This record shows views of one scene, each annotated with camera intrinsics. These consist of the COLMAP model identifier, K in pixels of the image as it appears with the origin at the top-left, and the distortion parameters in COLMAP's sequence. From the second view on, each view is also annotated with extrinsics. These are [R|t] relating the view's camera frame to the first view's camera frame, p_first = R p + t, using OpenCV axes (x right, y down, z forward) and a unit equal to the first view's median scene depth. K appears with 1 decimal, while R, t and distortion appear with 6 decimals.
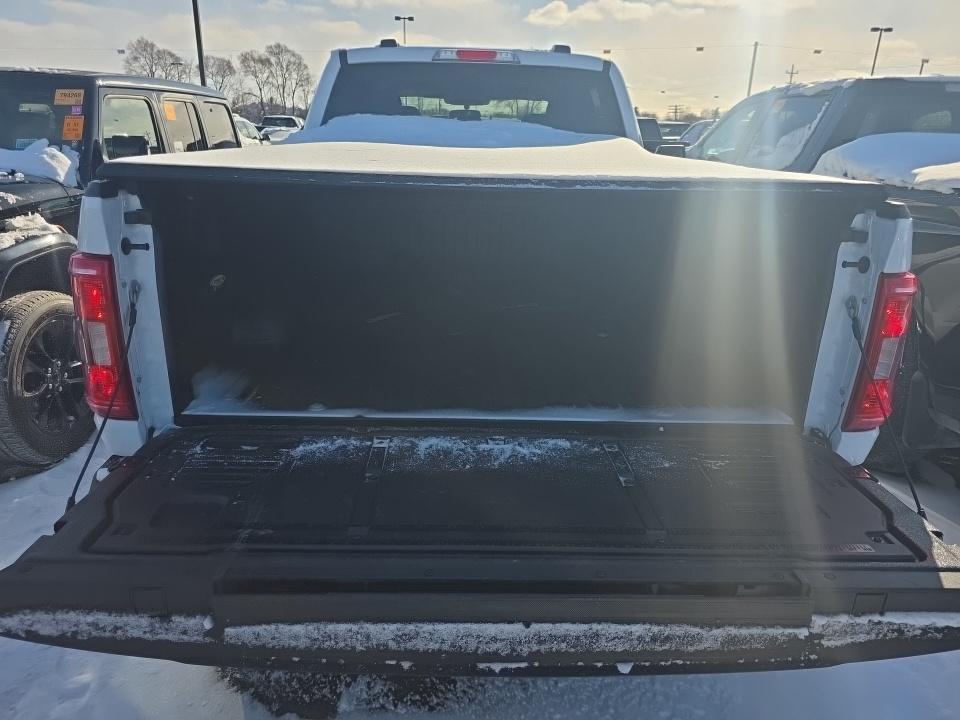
lens RADIAL K [[657.0, 0, 475.4], [0, 657.0, 359.5], [0, 0, 1]] dist [0.039954, -0.033226]
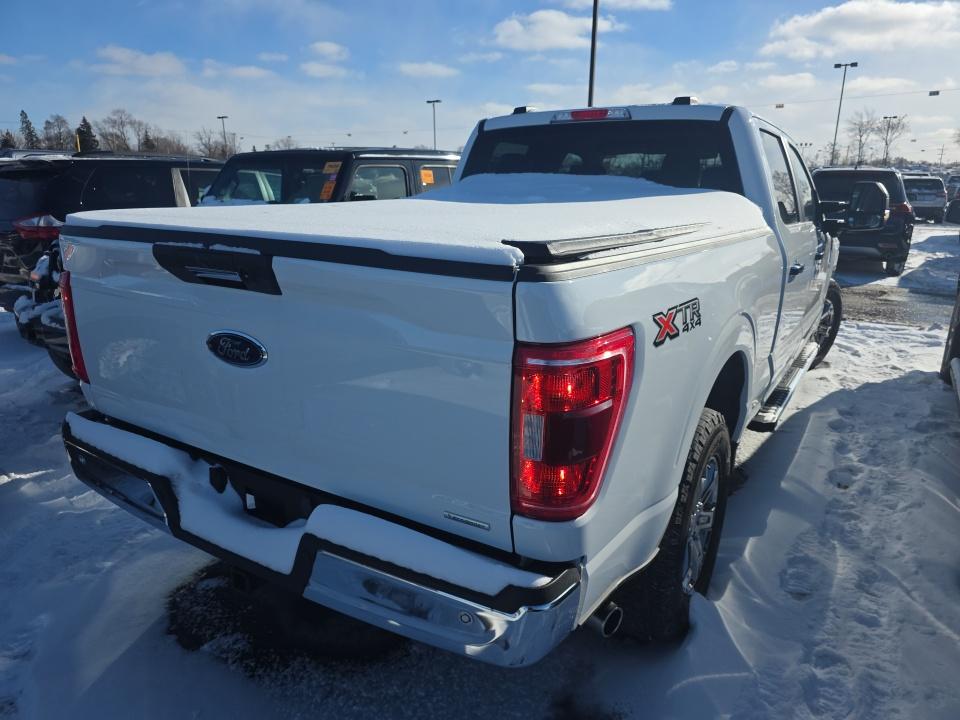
lens RADIAL K [[658.2, 0, 480.0], [0, 658.2, 360.0], [0, 0, 1]] dist [0.043238, -0.038069]
pose [[0.826554, 0.128836, -0.547915, 0.454798], [-0.171264, 0.984861, -0.026781, -0.030566], [0.536170, 0.115974, 0.836105, 0.097261]]
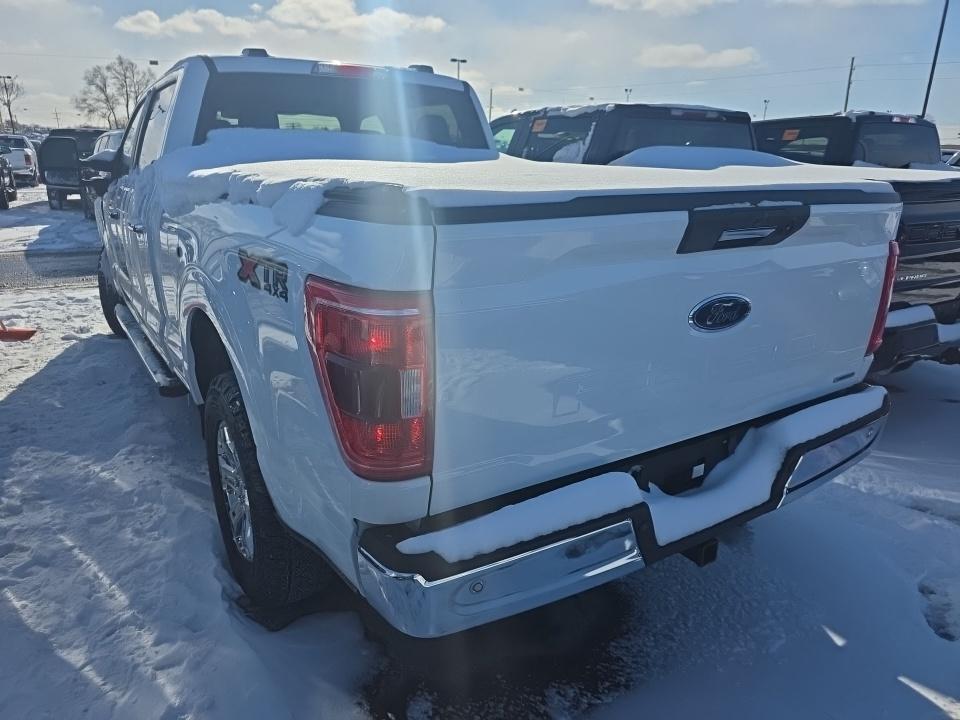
lens RADIAL K [[658.2, 0, 480.0], [0, 658.2, 360.0], [0, 0, 1]] dist [0.043238, -0.038069]
pose [[0.851783, -0.168464, 0.496071, -0.386342], [0.179492, 0.983422, 0.025769, -0.030985], [-0.492188, 0.067091, 0.867900, 0.086621]]
